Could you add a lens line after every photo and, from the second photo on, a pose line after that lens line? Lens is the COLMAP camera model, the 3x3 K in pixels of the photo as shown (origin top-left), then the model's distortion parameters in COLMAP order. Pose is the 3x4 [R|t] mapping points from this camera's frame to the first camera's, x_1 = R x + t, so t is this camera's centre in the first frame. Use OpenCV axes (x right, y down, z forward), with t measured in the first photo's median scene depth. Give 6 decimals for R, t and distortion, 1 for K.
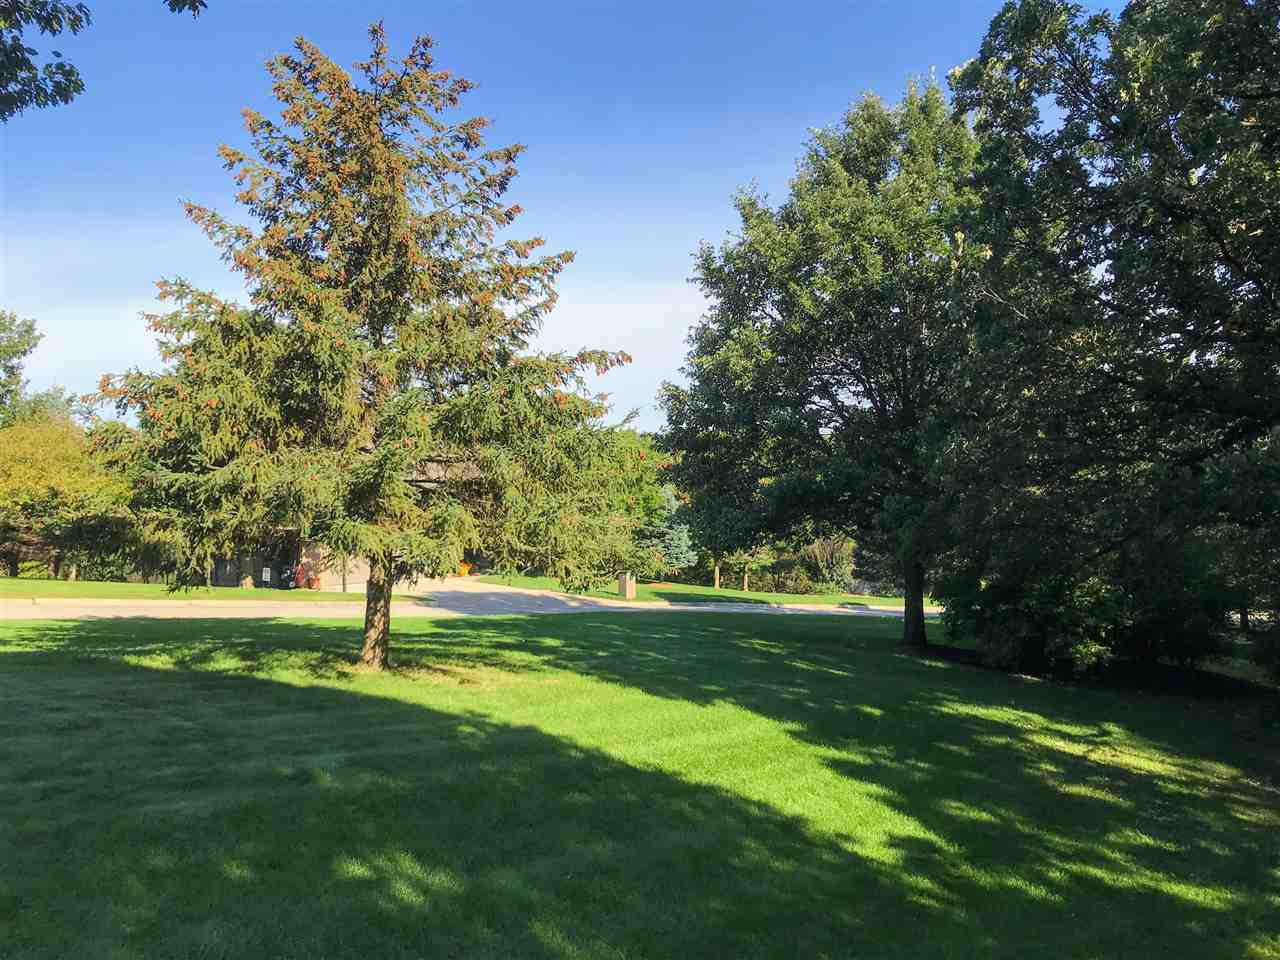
lens RADIAL K [[1034.8, 0, 641.4], [0, 1034.8, 481.7], [0, 0, 1]] dist [0.038304, -0.050552]
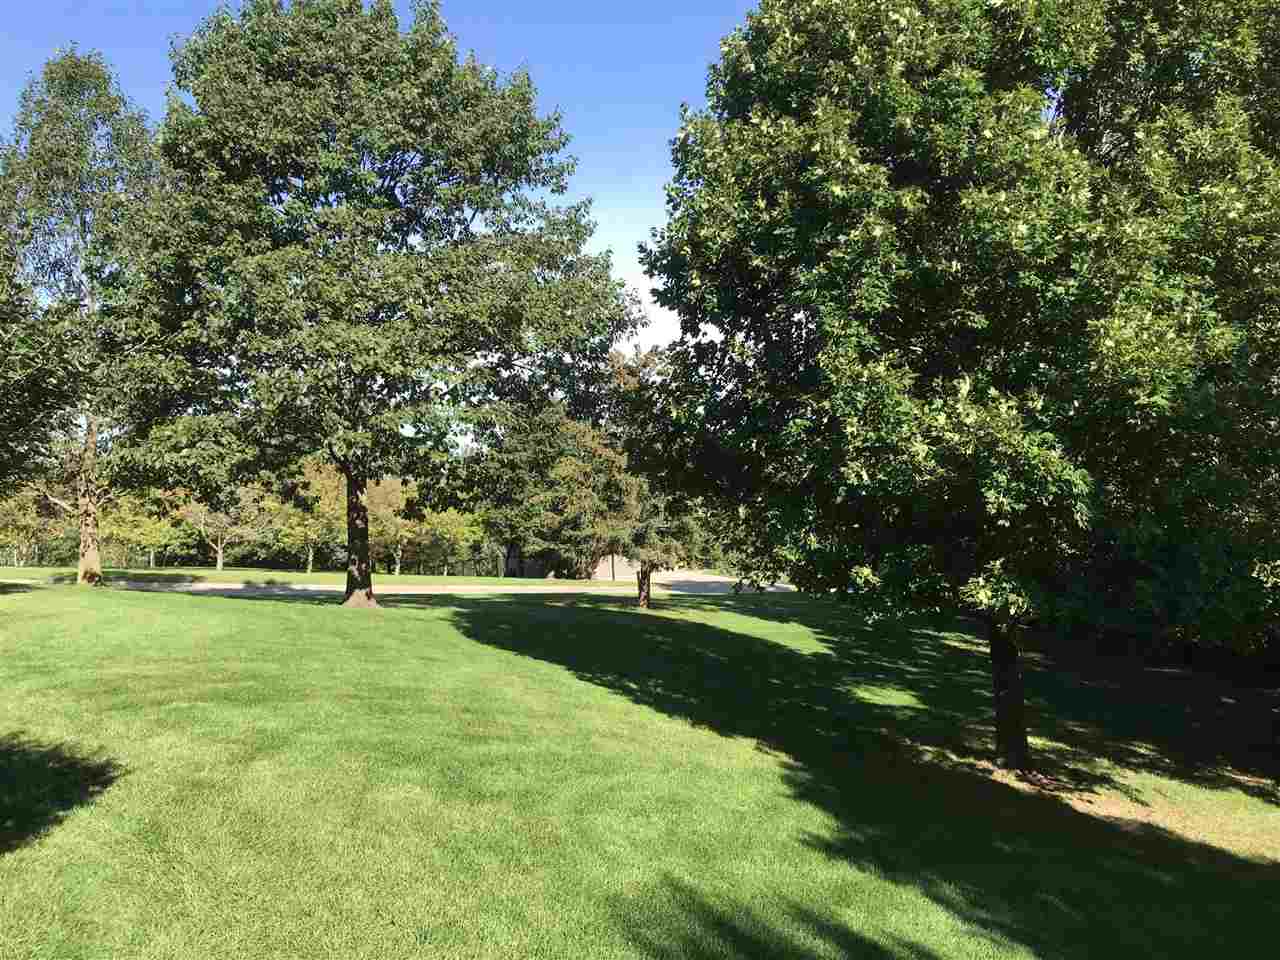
lens RADIAL K [[1034.8, 0, 640.6], [0, 1034.8, 481.0], [0, 0, 1]] dist [0.038304, -0.050552]
pose [[0.970722, -0.030459, -0.238268, 0.341099], [0.030887, 0.999521, -0.001938, -0.117682], [0.238213, -0.005478, 0.971198, -1.446413]]
